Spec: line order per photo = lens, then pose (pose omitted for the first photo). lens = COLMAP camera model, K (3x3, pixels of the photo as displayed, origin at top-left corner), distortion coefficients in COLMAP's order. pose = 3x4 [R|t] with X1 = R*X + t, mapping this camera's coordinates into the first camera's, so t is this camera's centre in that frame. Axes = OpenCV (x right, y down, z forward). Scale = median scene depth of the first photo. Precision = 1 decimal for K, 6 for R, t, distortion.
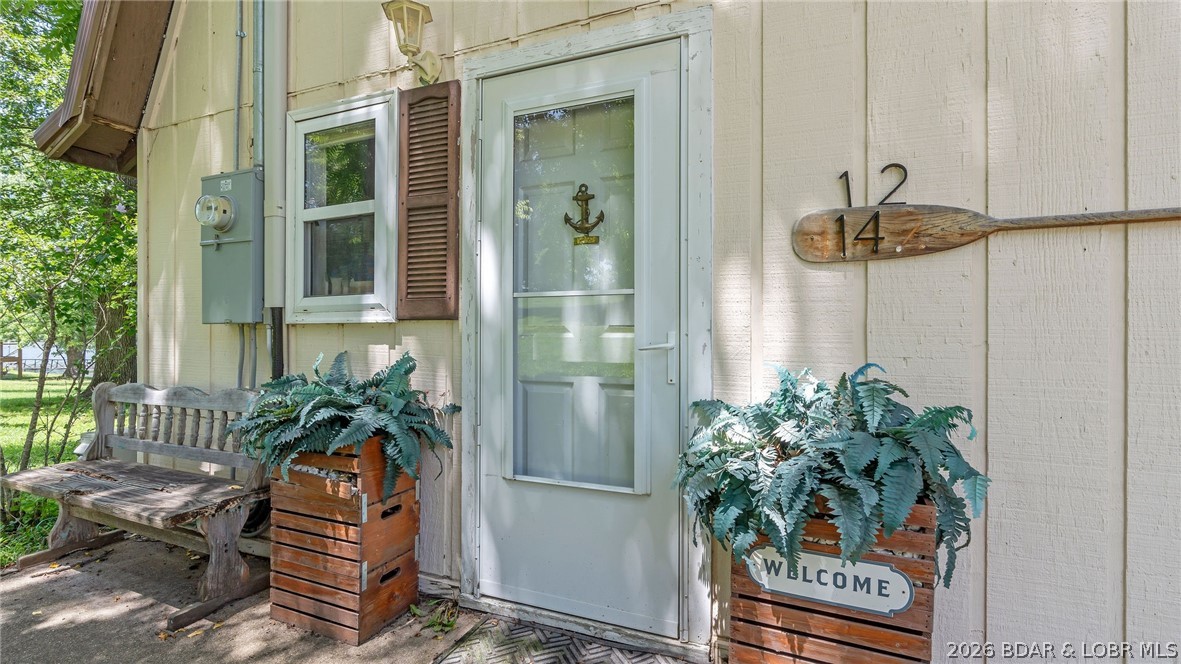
lens RADIAL K [[530.9, 0, 592.9], [0, 530.9, 336.3], [0, 0, 1]] dist [-0.014199, 0.006134]
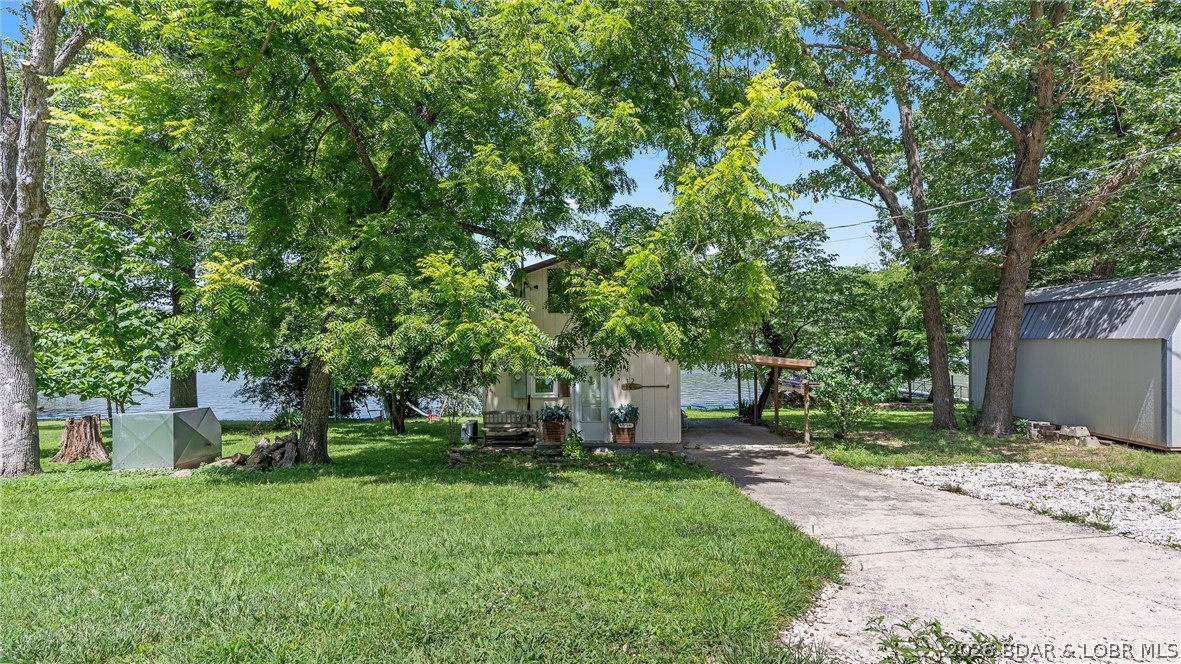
lens RADIAL K [[538.3, 0, 594.6], [0, 538.3, 360.0], [0, 0, 1]] dist [-0.010166, 0.000896]
pose [[0.934017, -0.022711, 0.356505, -2.228228], [0.011586, 0.999378, 0.033312, -0.672496], [-0.357040, -0.026984, 0.933699, -4.957106]]
